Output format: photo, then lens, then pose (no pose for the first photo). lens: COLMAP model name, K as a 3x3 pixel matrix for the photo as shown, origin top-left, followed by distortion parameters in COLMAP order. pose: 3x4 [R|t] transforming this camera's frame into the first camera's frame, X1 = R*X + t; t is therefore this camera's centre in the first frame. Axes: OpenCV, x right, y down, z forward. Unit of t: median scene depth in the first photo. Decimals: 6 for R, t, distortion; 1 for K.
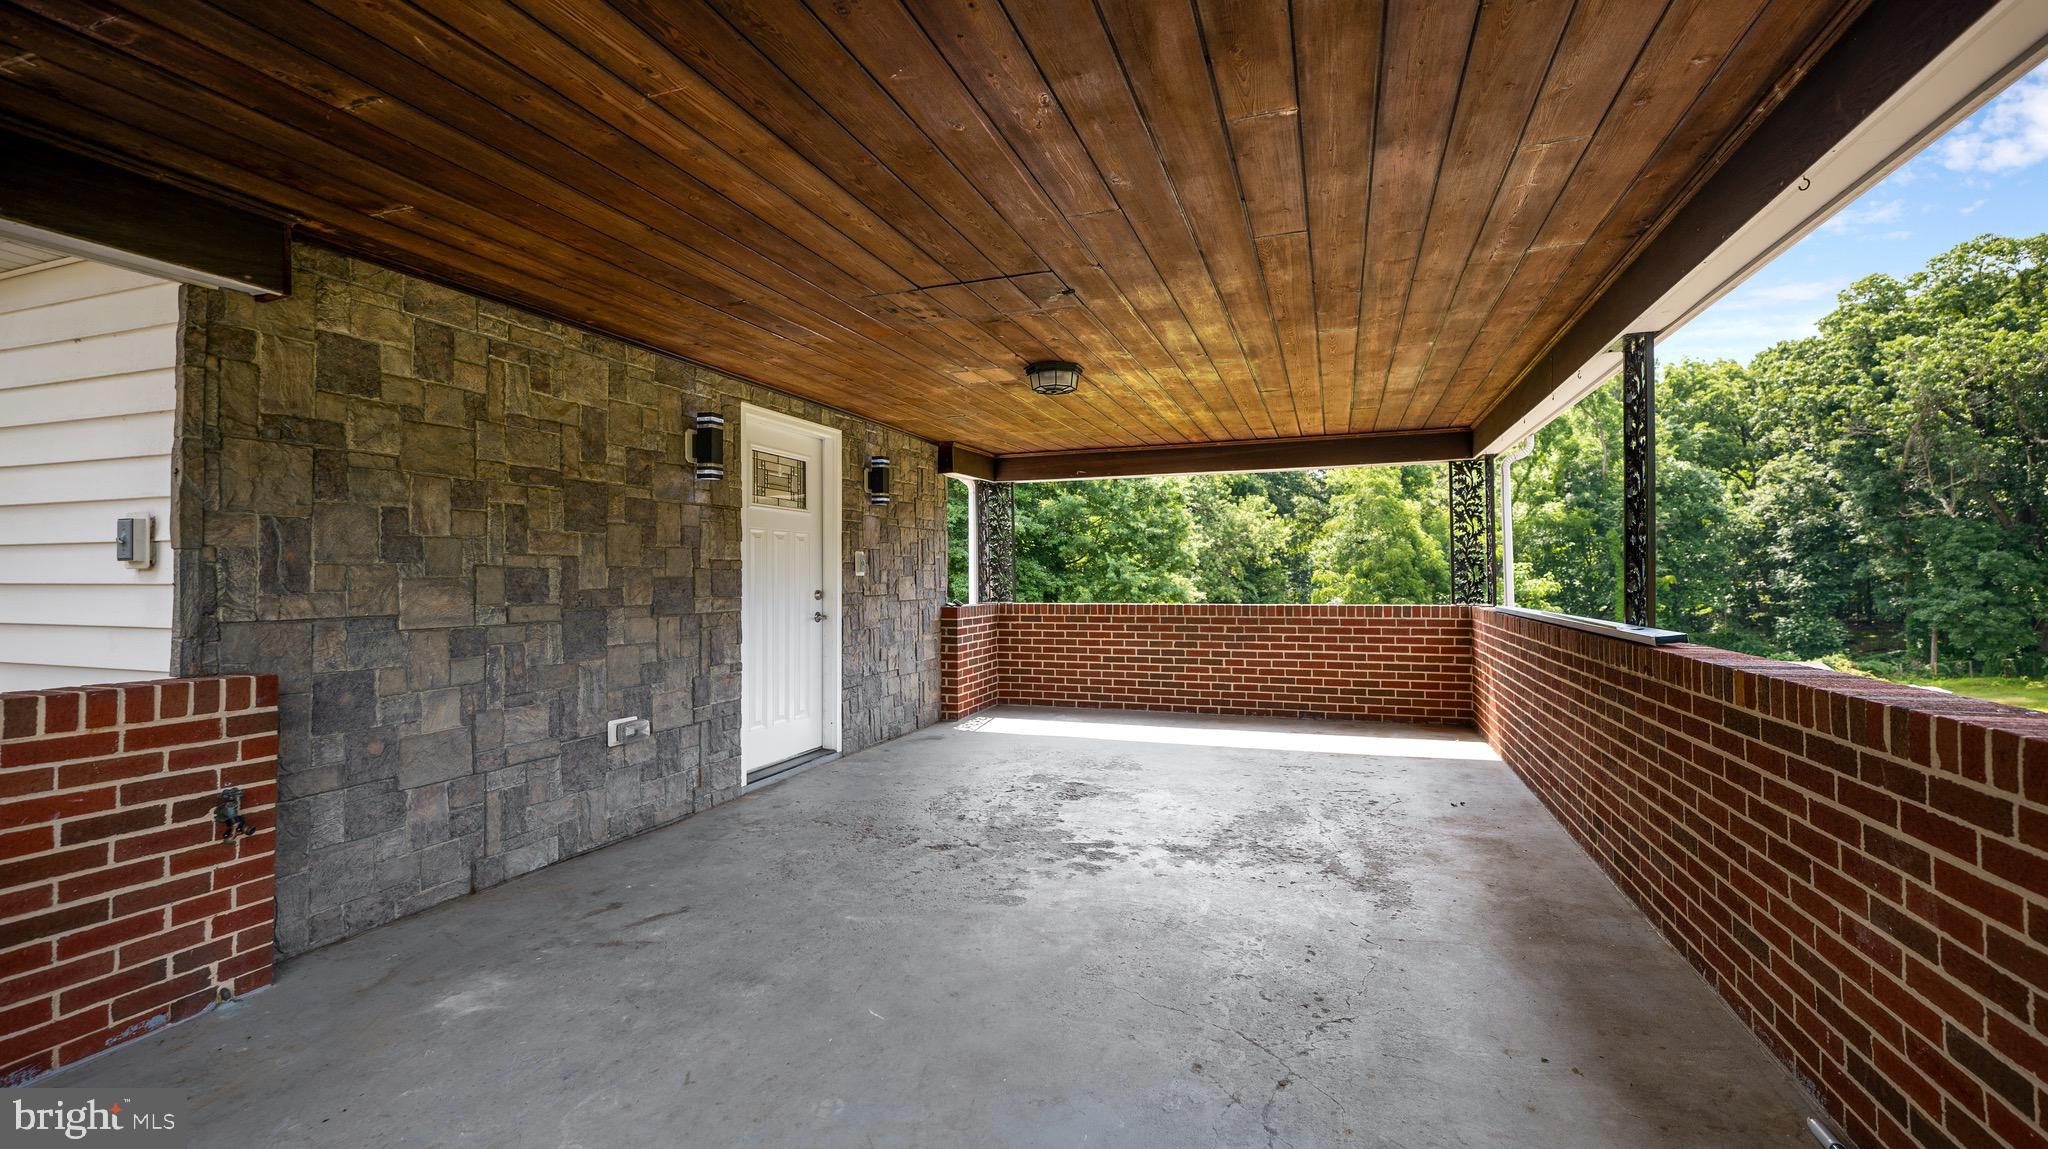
lens RADIAL K [[837.5, 0, 1024.9], [0, 837.5, 580.9], [0, 0, 1]] dist [0.000109, 0.000031]
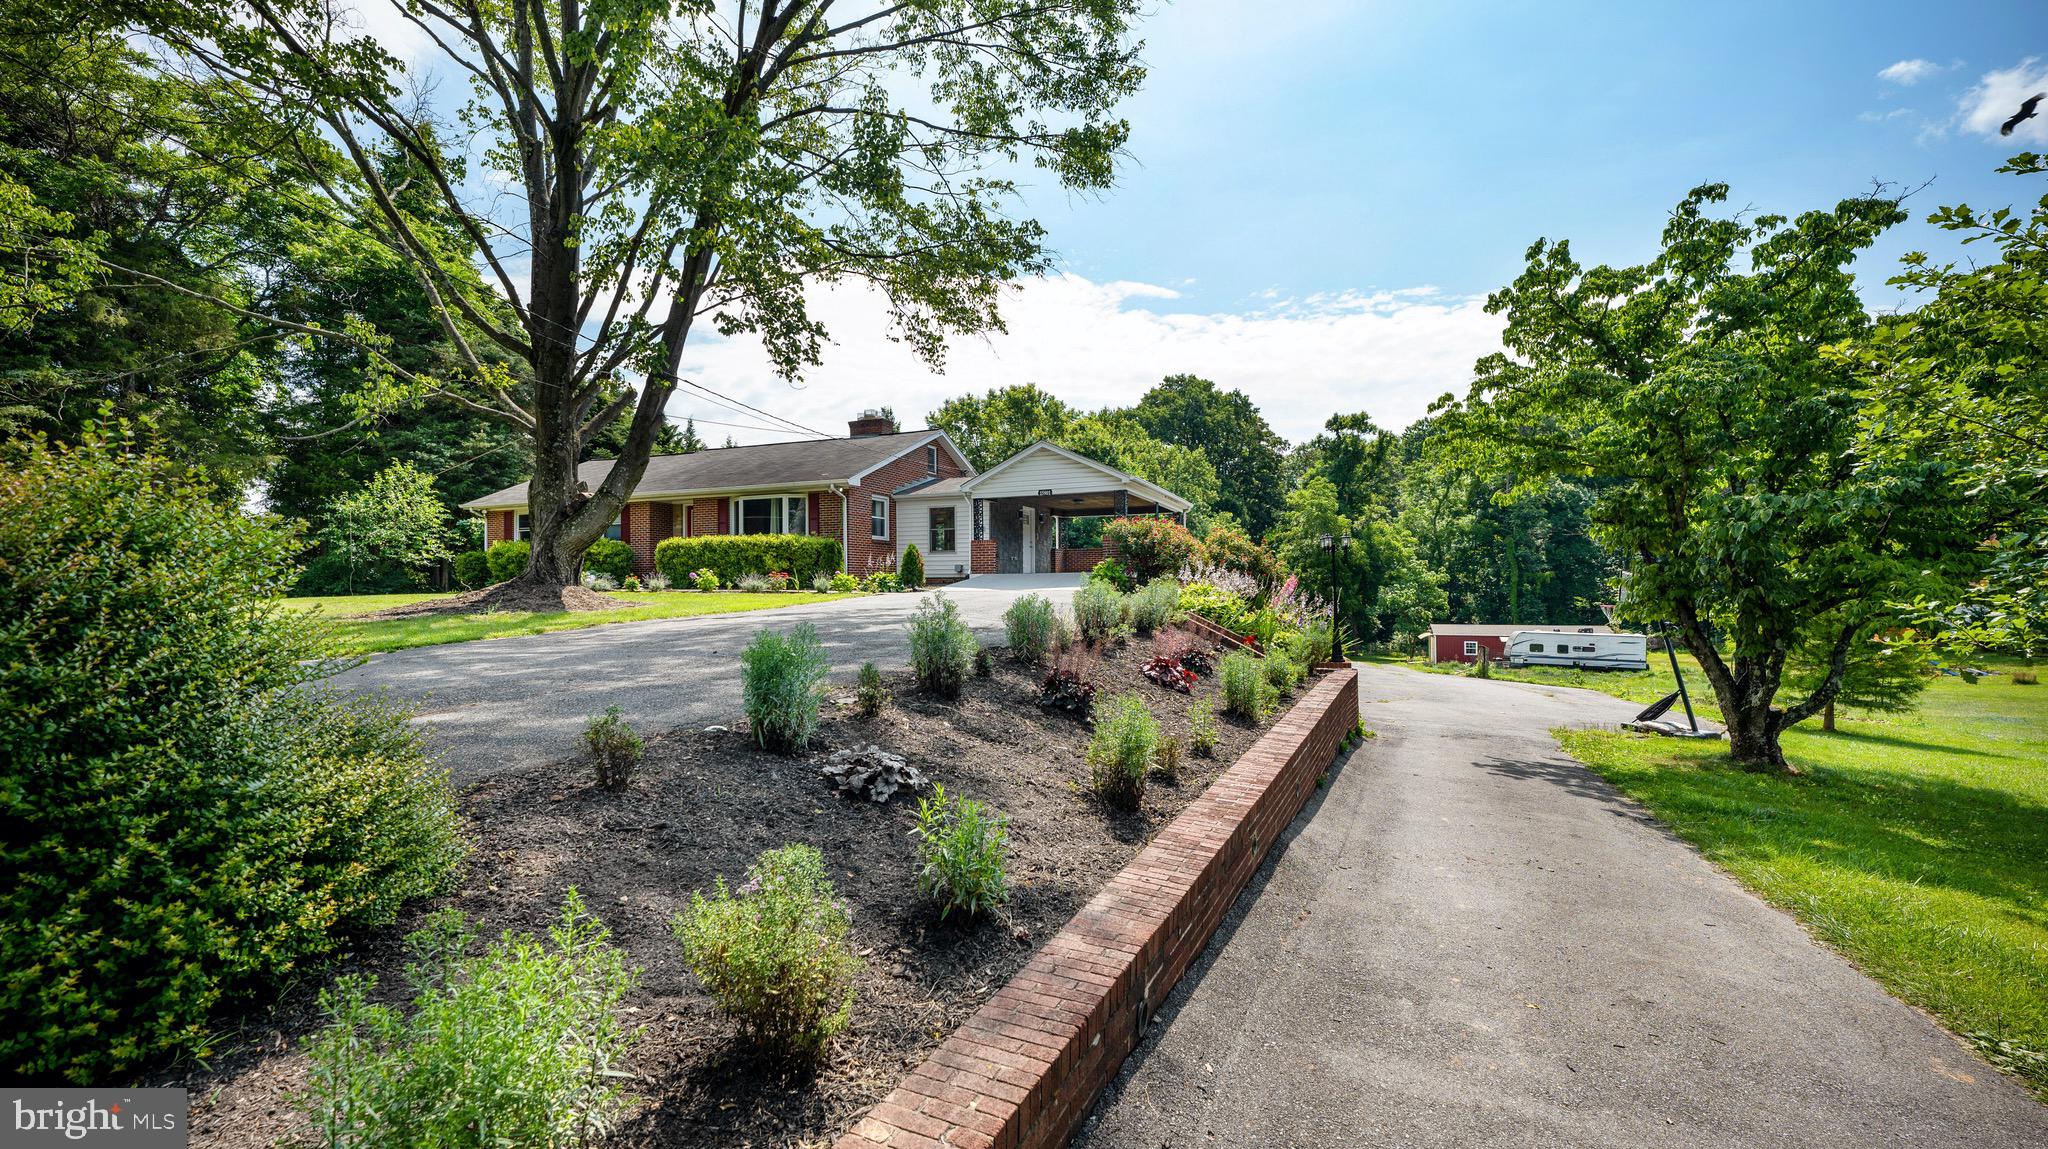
lens RADIAL K [[837.5, 0, 1024.9], [0, 837.5, 580.9], [0, 0, 1]] dist [0.000109, 0.000031]
pose [[0.999447, -0.005226, -0.032841, -0.009997], [0.004658, 0.999839, -0.017348, 0.027000], [0.032926, 0.017185, 0.999310, -0.320750]]
